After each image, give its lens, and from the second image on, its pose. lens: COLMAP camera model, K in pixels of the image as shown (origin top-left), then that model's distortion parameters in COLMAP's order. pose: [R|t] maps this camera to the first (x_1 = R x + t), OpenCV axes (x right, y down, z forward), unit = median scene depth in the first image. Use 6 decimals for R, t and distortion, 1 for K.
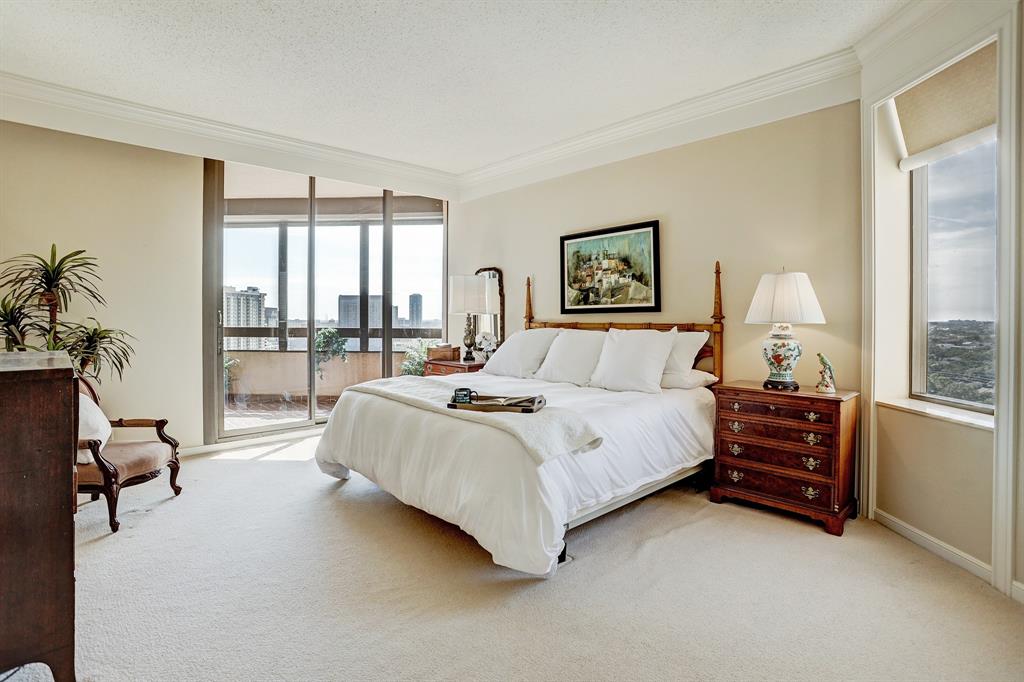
lens RADIAL K [[520.3, 0, 511.3], [0, 520.3, 323.3], [0, 0, 1]] dist [-0.048670, 0.000419]
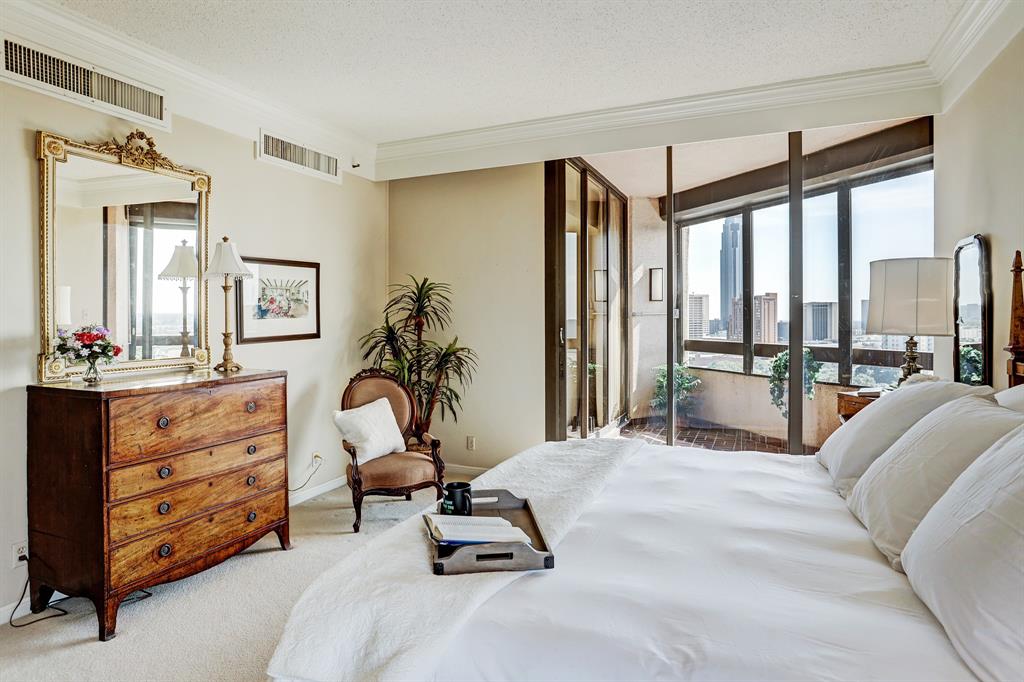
lens RADIAL K [[591.8, 0, 512.0], [0, 591.8, 341.0], [0, 0, 1]] dist [-0.000973, -0.000136]
pose [[0.396619, 0.036659, -0.917251, 0.235916], [-0.002588, 0.999243, 0.038817, -0.029333], [0.917980, -0.013021, 0.396414, 0.337240]]
